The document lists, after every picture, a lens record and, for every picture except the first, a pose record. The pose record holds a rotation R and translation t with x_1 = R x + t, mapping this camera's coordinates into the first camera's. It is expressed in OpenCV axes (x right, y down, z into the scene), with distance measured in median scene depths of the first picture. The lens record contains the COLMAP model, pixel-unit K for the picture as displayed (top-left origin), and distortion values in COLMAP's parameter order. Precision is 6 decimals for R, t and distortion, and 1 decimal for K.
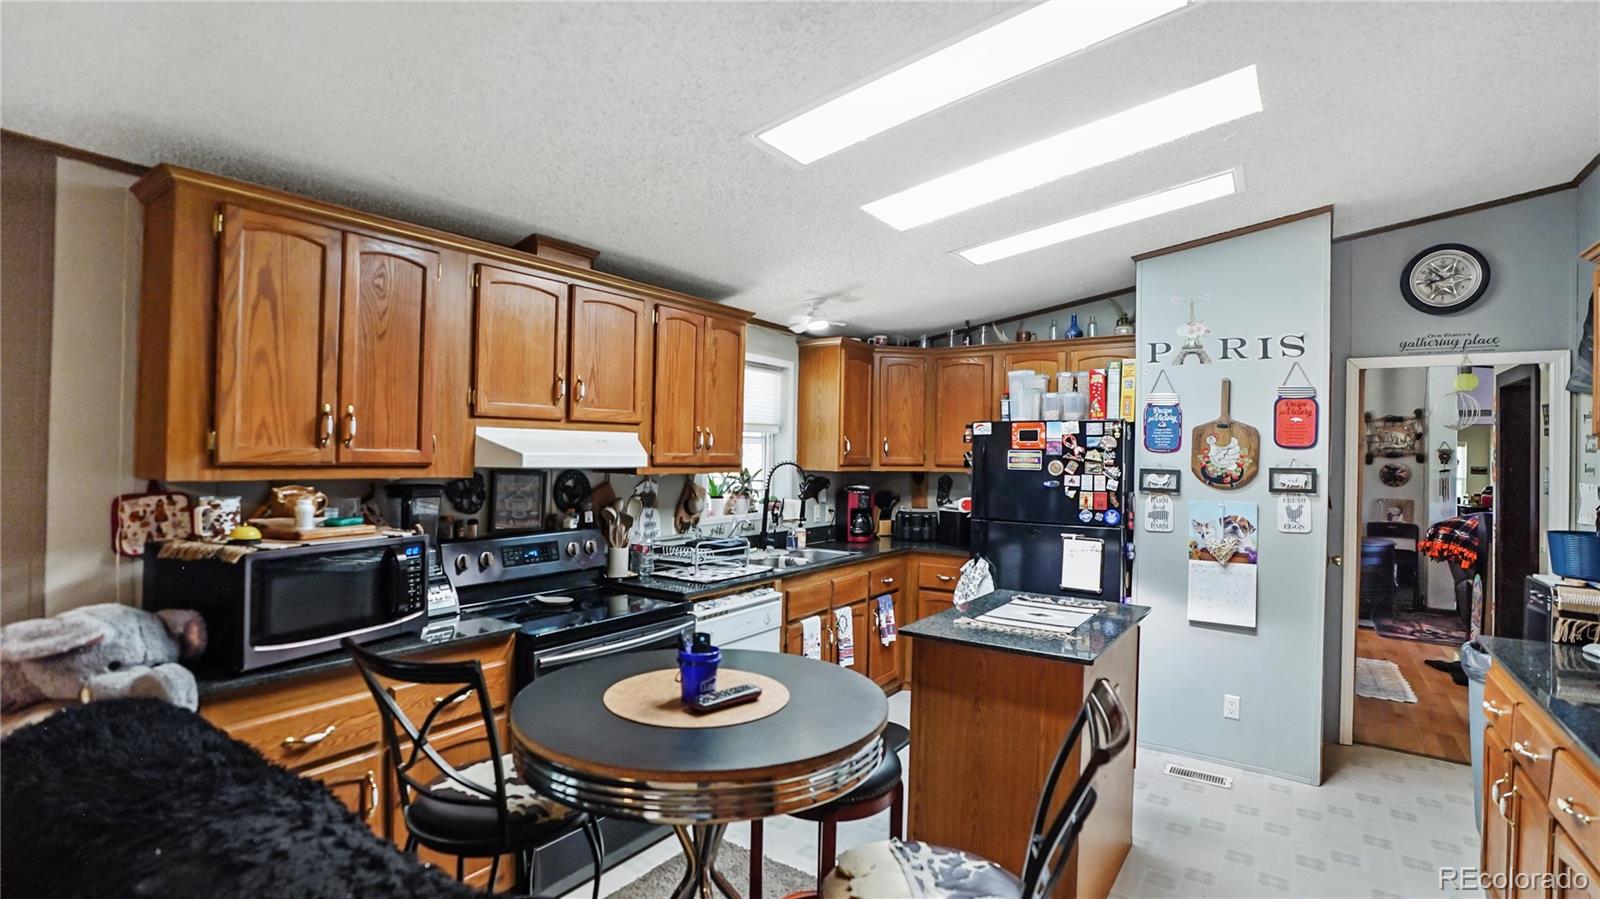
lens RADIAL K [[741.1, 0, 805.5], [0, 741.1, 451.6], [0, 0, 1]] dist [-0.062662, 0.021837]
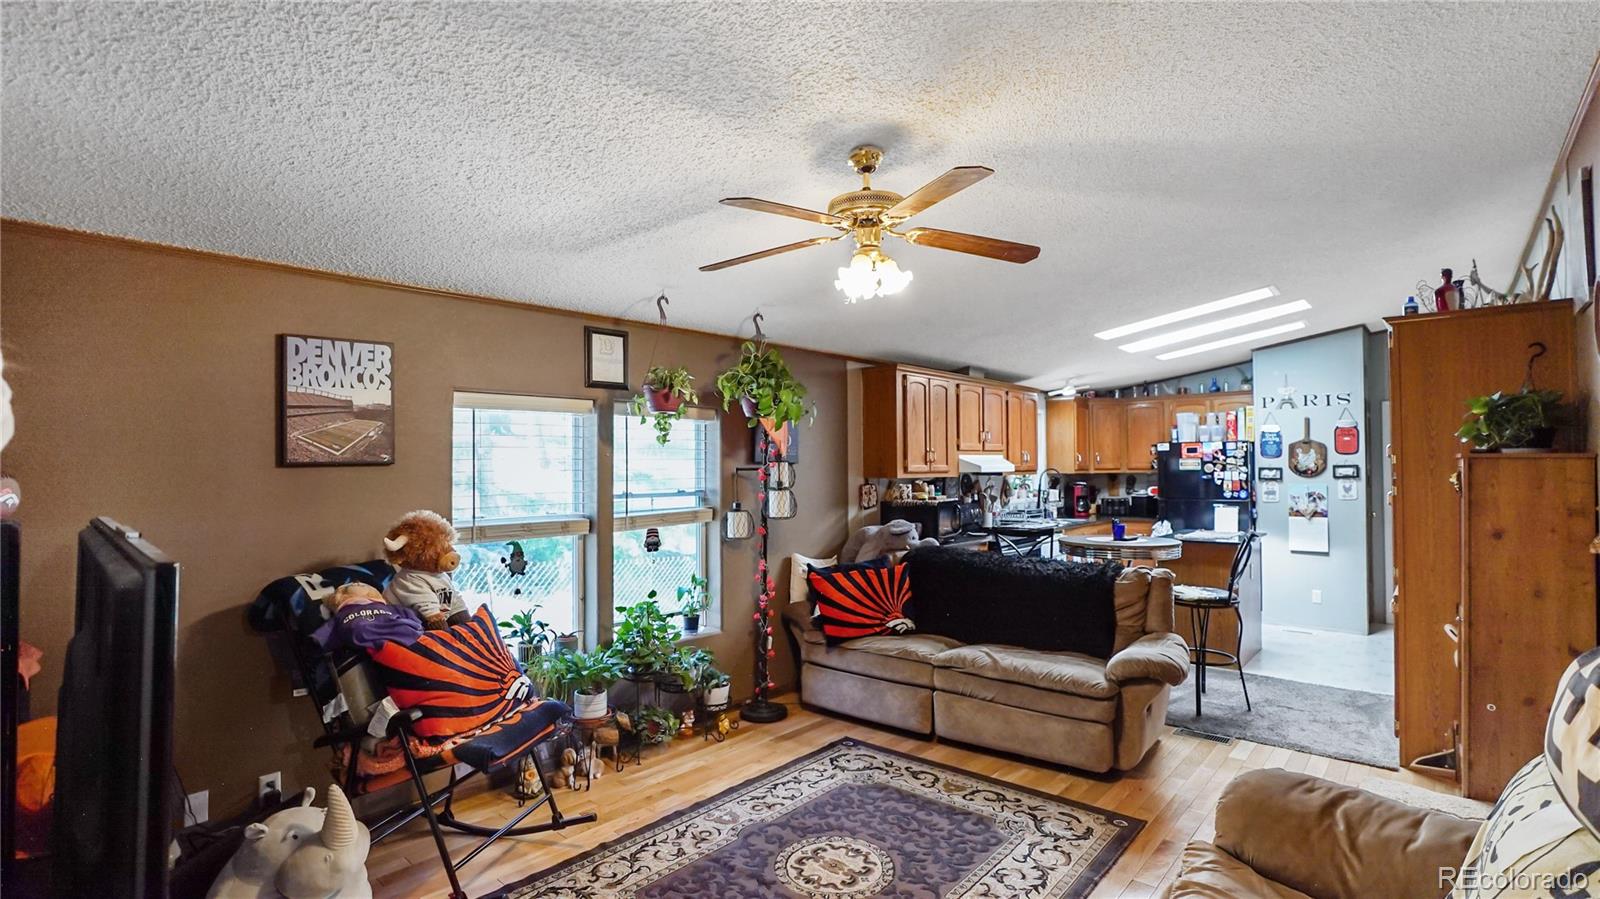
lens RADIAL K [[741.1, 0, 805.6], [0, 741.1, 450.2], [0, 0, 1]] dist [-0.062662, 0.021837]
pose [[0.991744, -0.025199, -0.125735, -0.442044], [0.022823, 0.999533, -0.020301, -0.008557], [0.126188, 0.017263, 0.991856, -0.952864]]
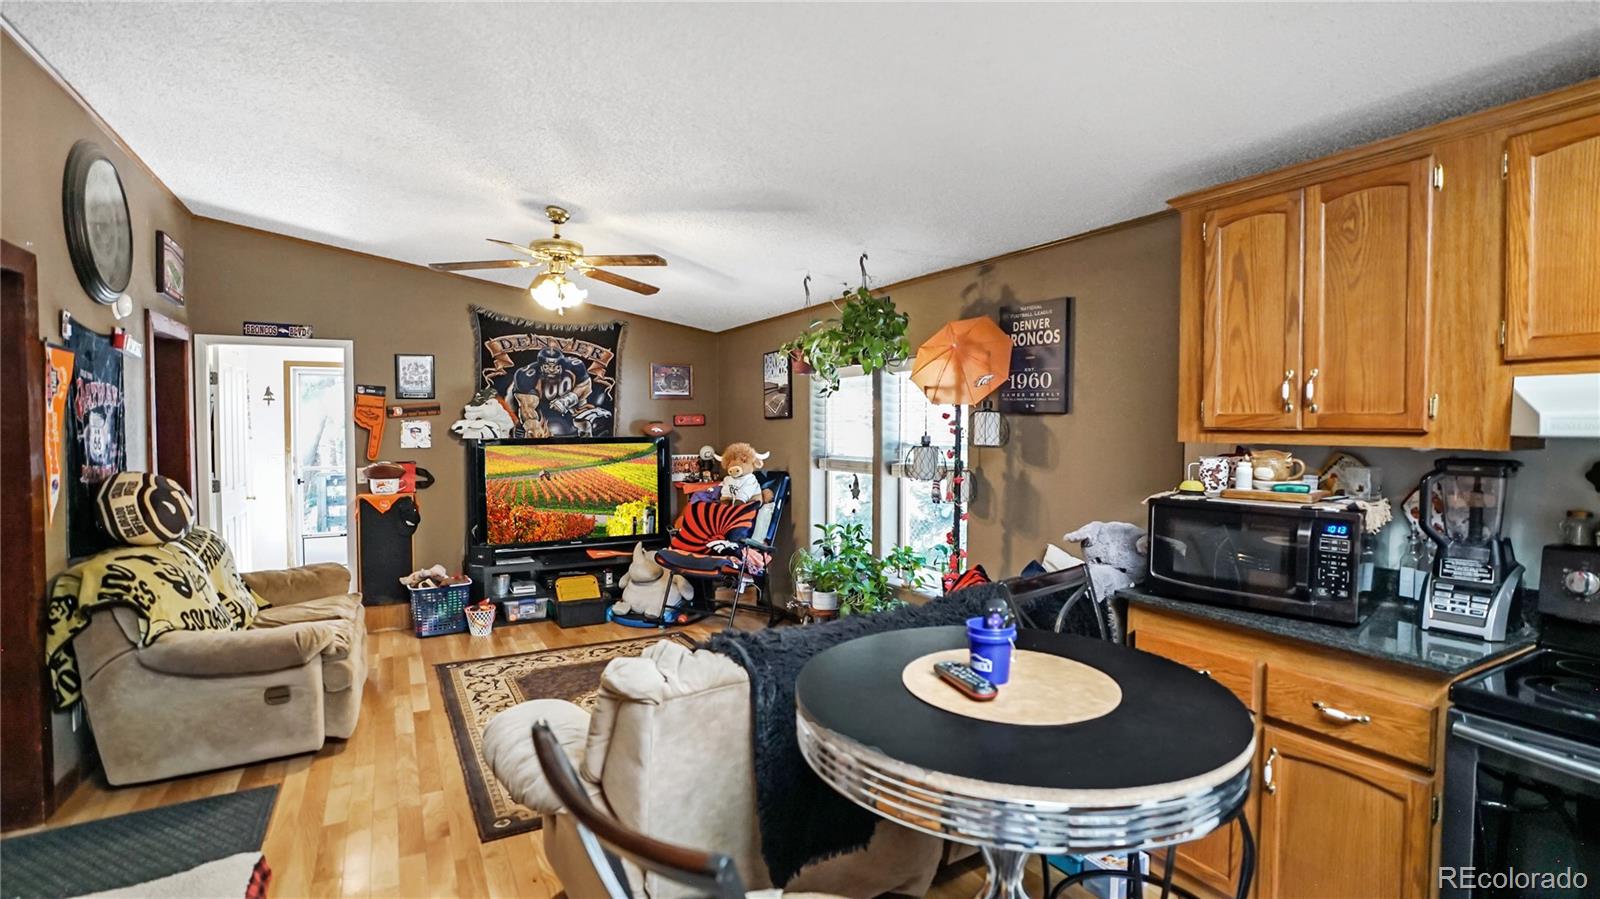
lens RADIAL K [[741.1, 0, 788.9], [0, 741.1, 446.3], [0, 0, 1]] dist [-0.062662, 0.021837]
pose [[-0.452821, 0.009631, -0.891549, 0.311467], [-0.004976, 0.999899, 0.013329, 0.017799], [0.891587, 0.010472, -0.452727, 0.484723]]
